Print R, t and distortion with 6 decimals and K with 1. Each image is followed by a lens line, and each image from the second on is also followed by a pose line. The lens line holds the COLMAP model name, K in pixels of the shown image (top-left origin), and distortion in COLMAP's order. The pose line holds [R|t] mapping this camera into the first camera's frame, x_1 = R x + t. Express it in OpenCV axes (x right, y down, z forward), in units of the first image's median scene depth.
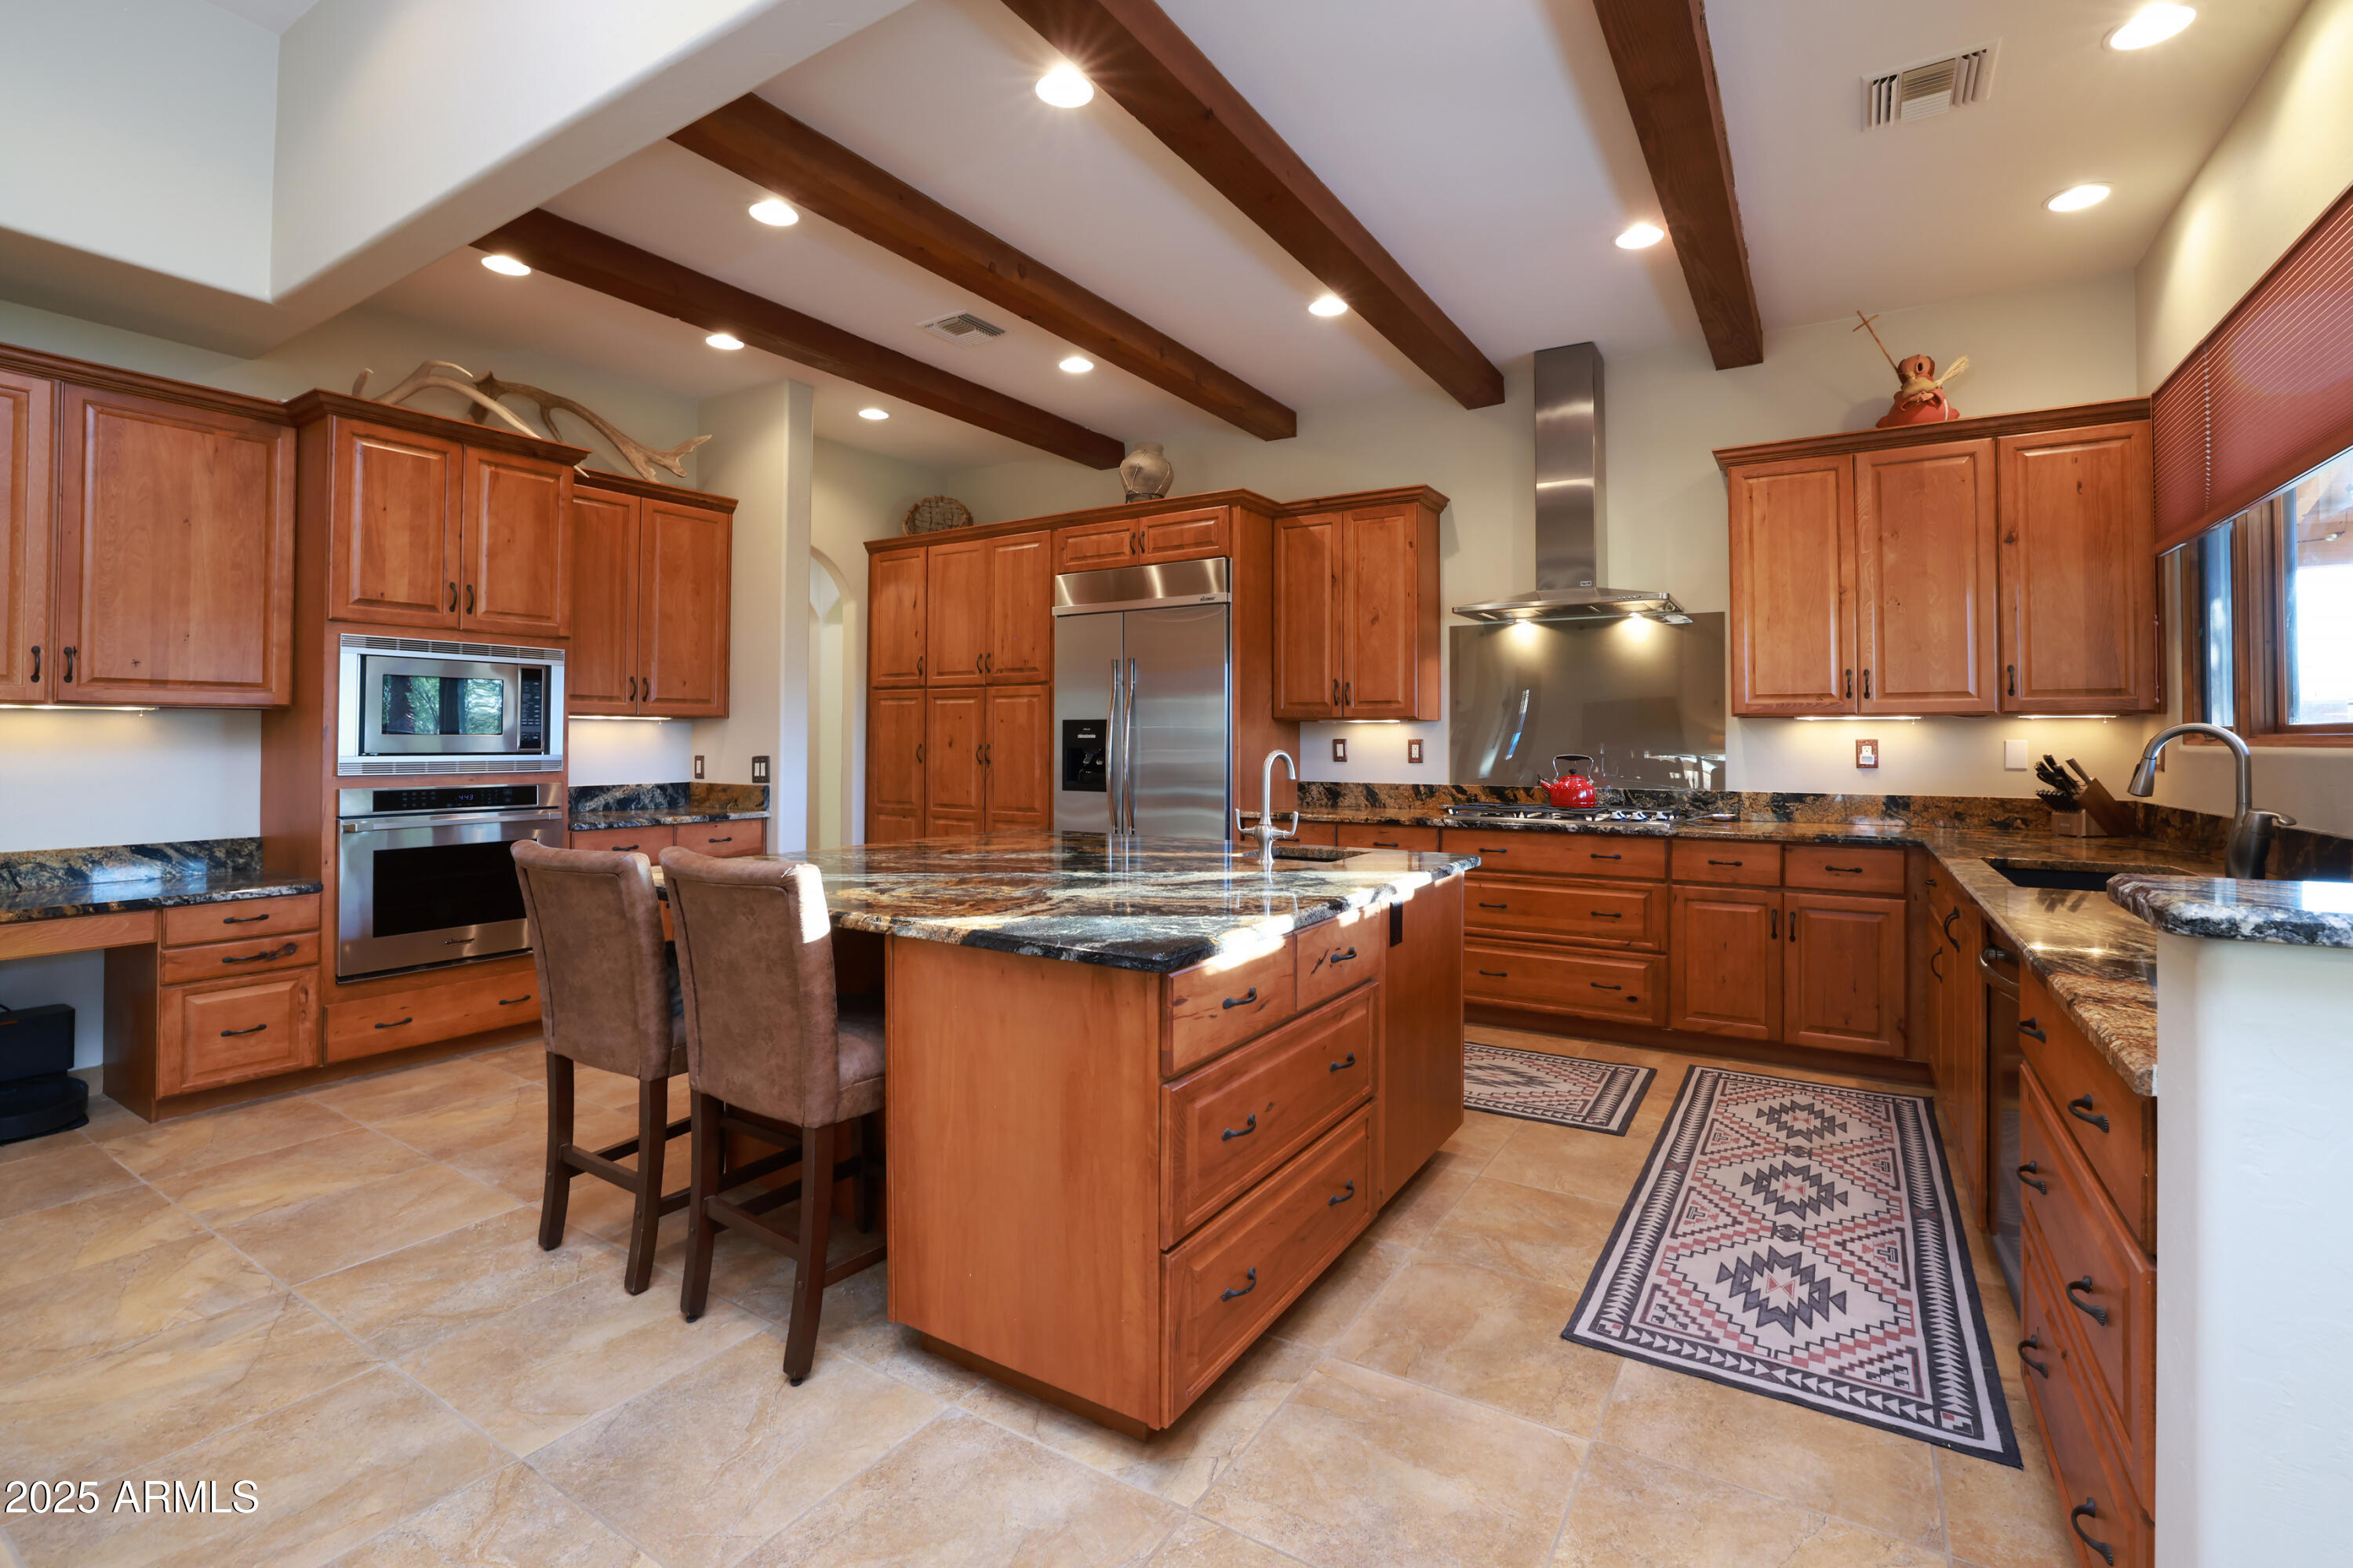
lens RADIAL K [[1049.8, 0, 1207.5], [0, 1049.8, 717.3], [0, 0, 1]] dist [-0.033393, 0.013339]
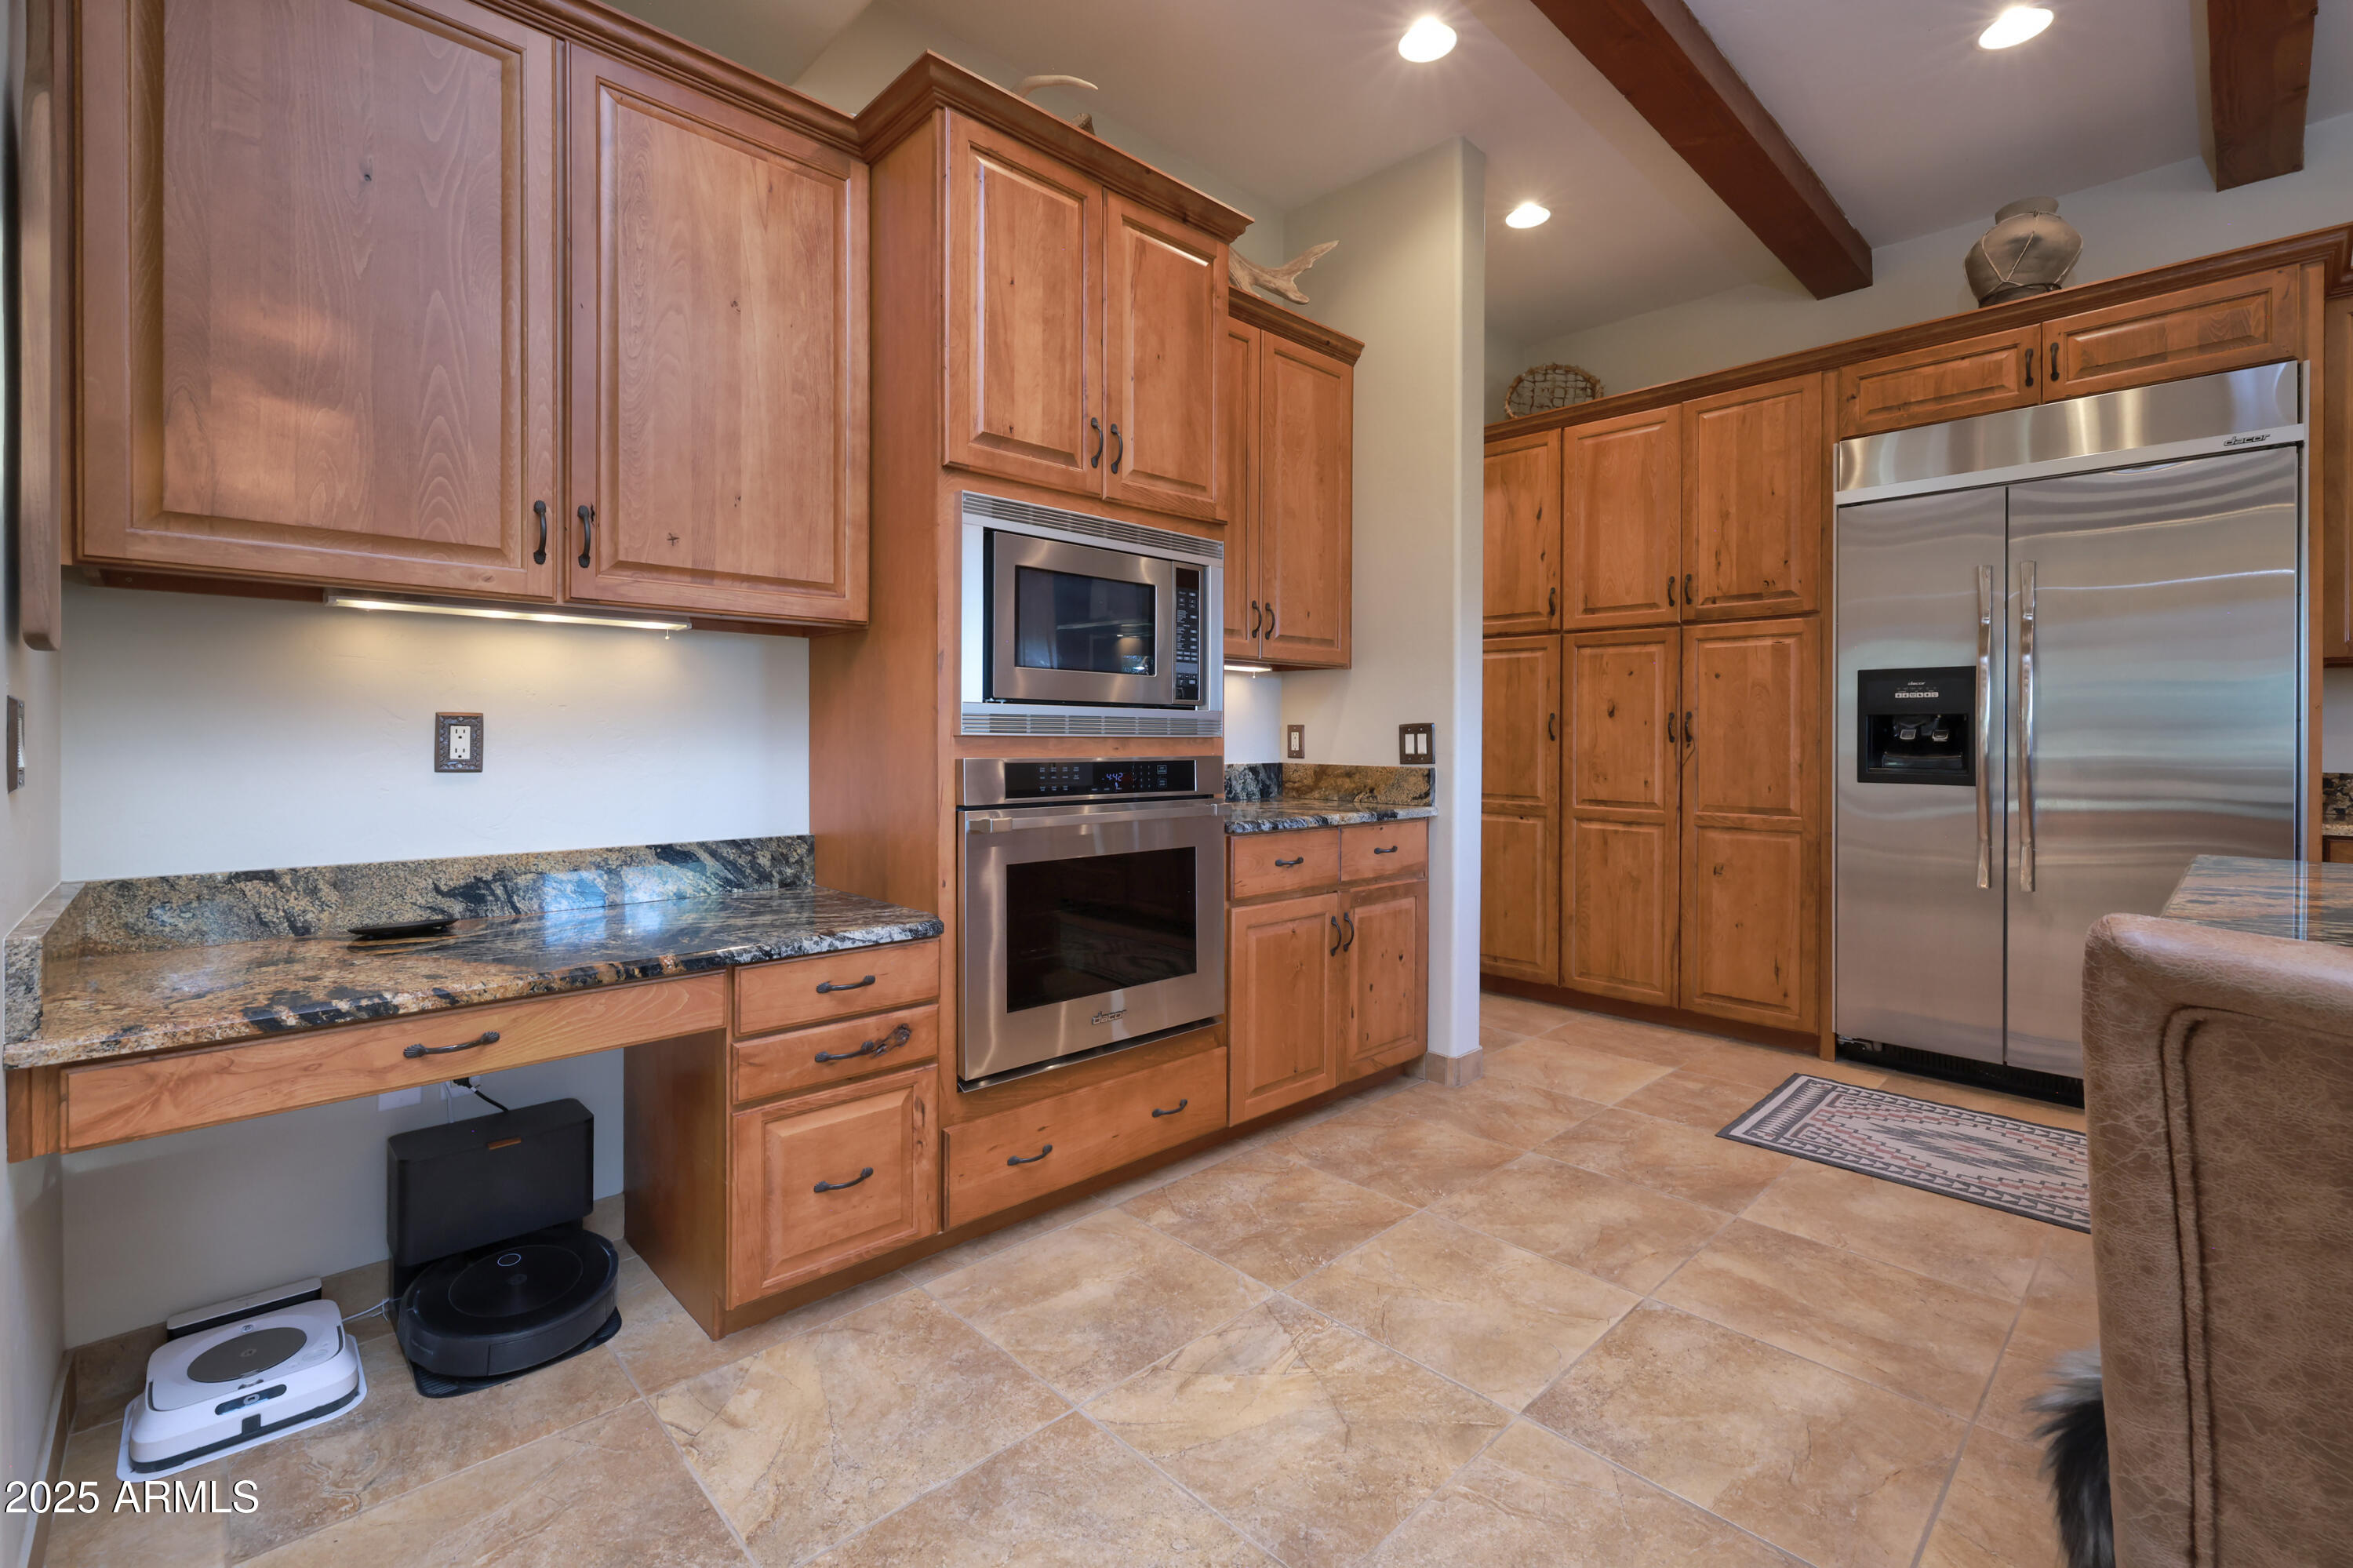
lens RADIAL K [[1024.1, 0, 1191.0], [0, 1024.1, 739.9], [0, 0, 1]] dist [-0.000162, 0.000107]
pose [[0.968632, 0.004907, -0.248452, -0.552375], [0.001007, 0.999719, 0.023670, 0.043666], [0.248498, -0.023178, 0.968355, 0.457013]]
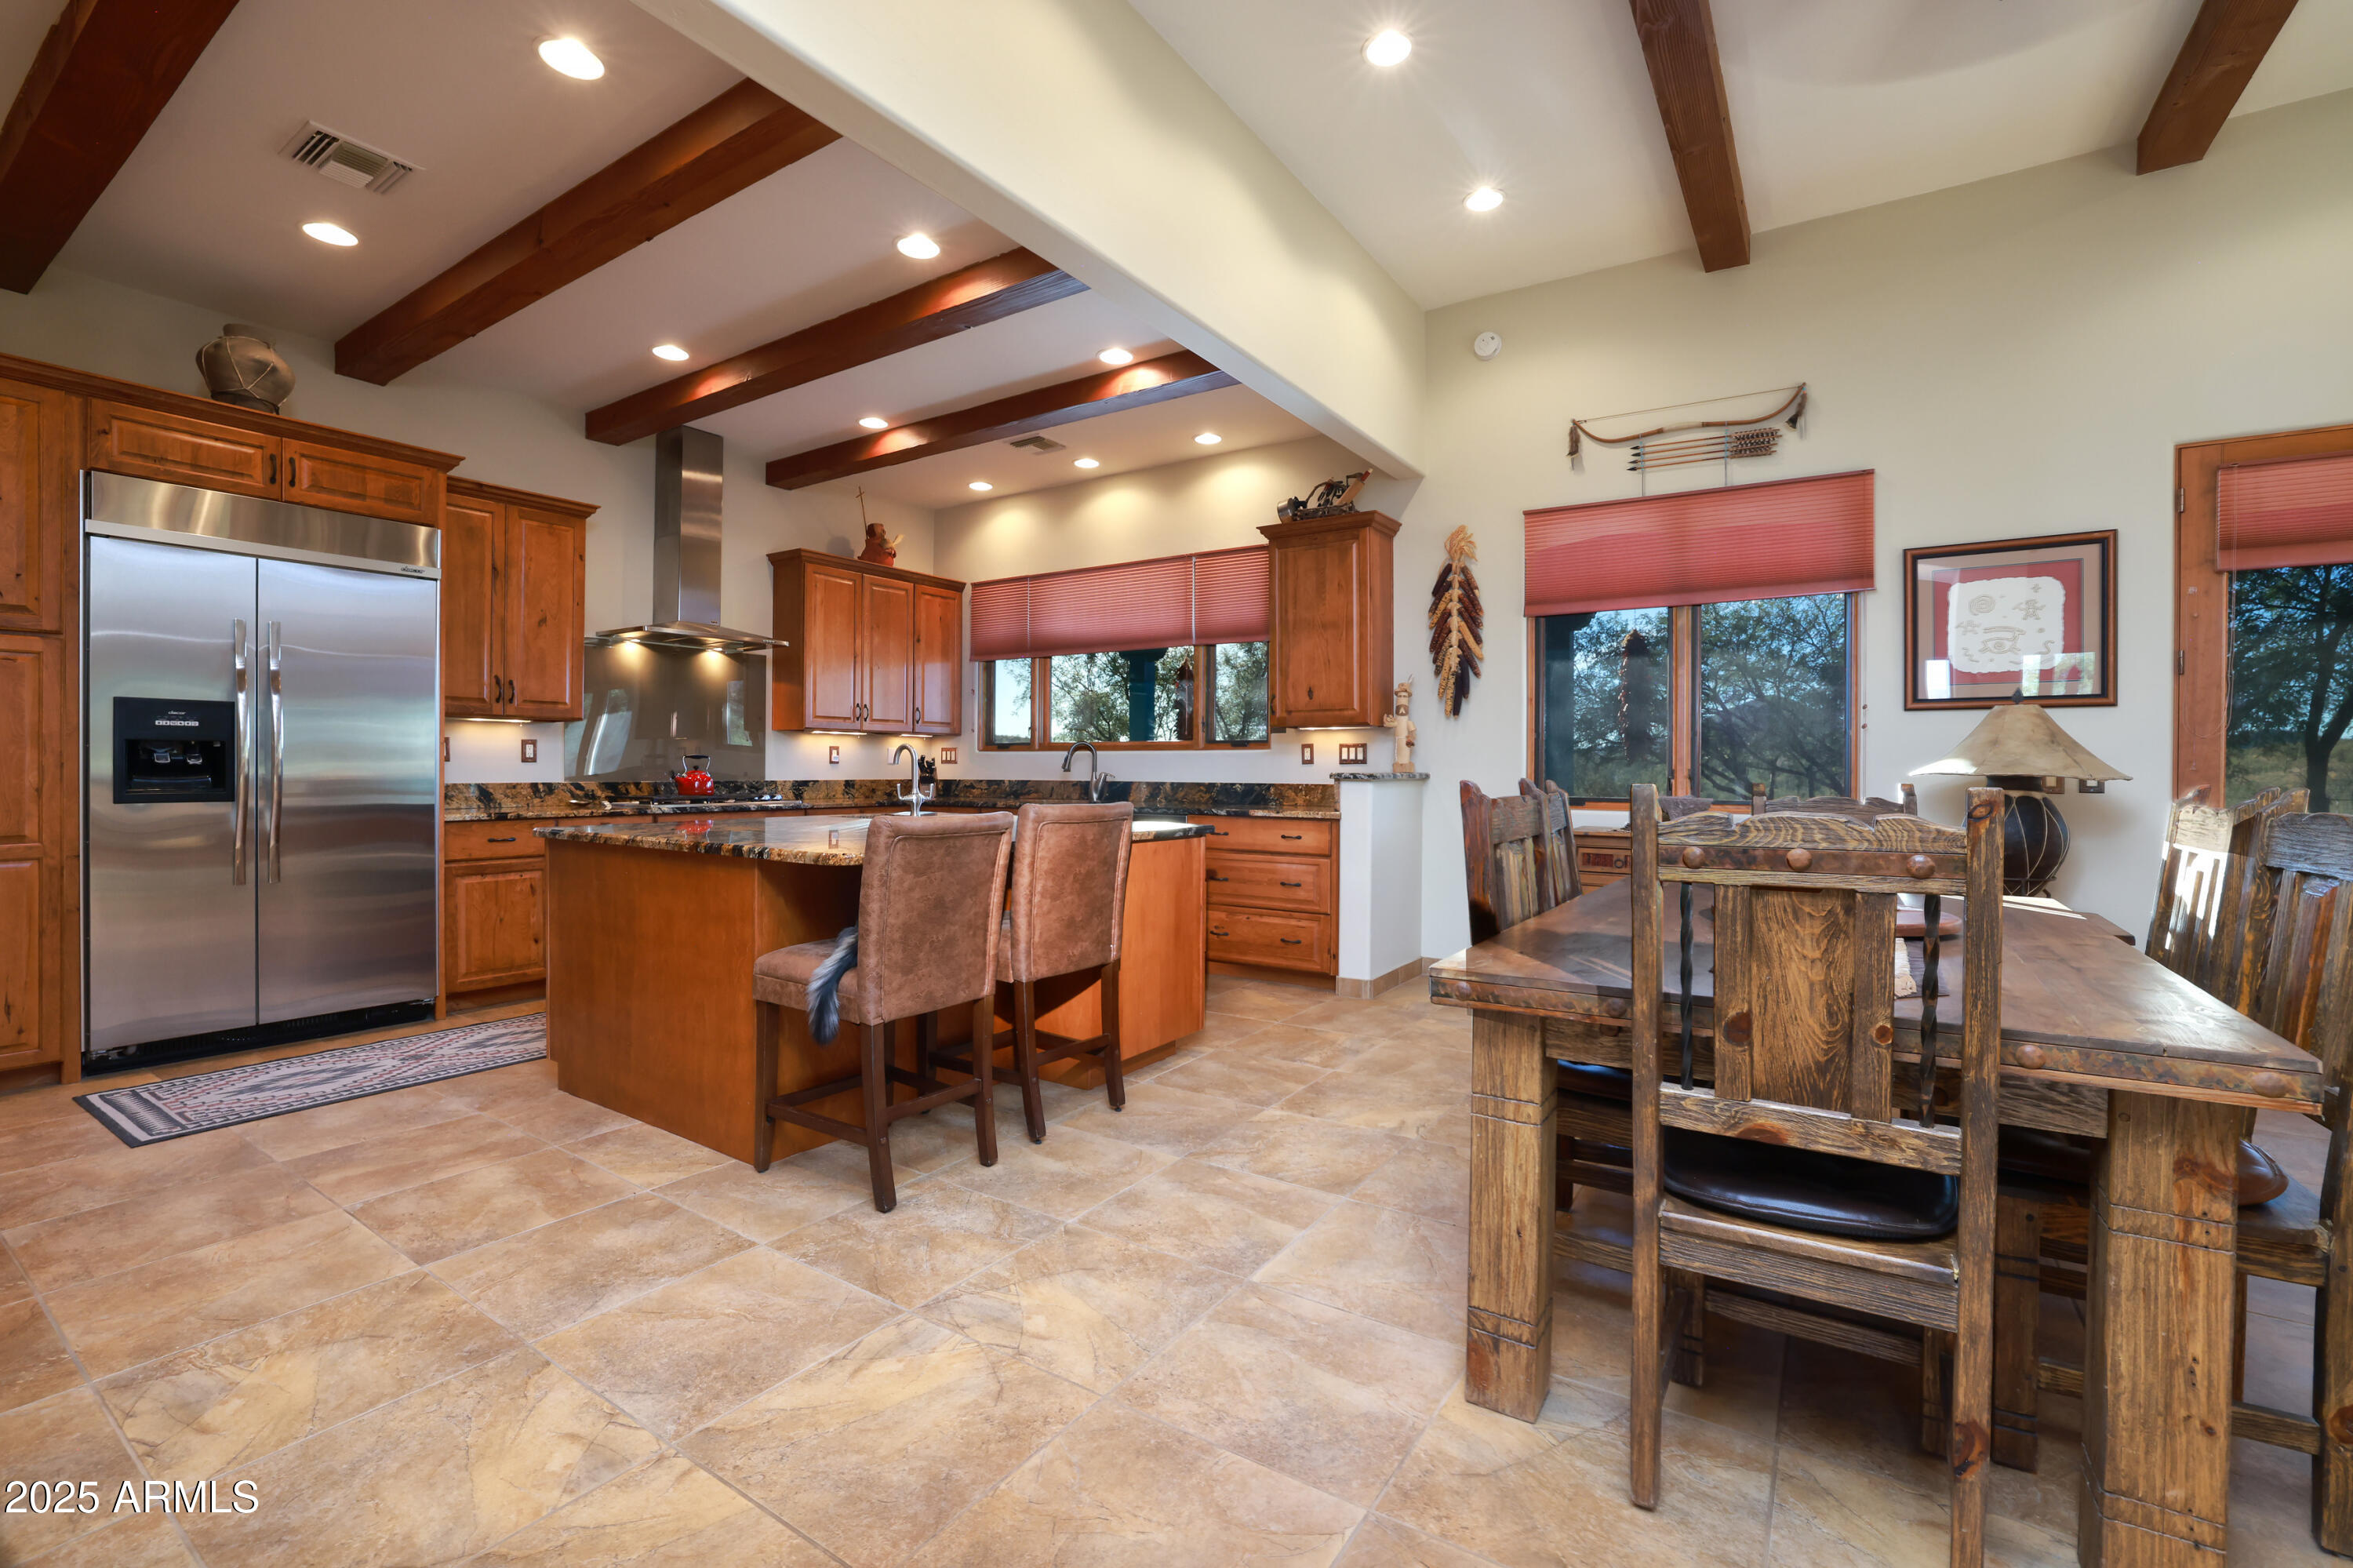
lens RADIAL K [[1008.2, 0, 1173.8], [0, 1008.2, 765.6], [0, 0, 1]] dist [-0.000702, 0.000021]
pose [[0.046257, -0.000675, 0.998929, -1.095437], [-0.024454, 0.999699, 0.001808, 0.042392], [-0.998630, -0.024512, 0.046226, 0.457373]]
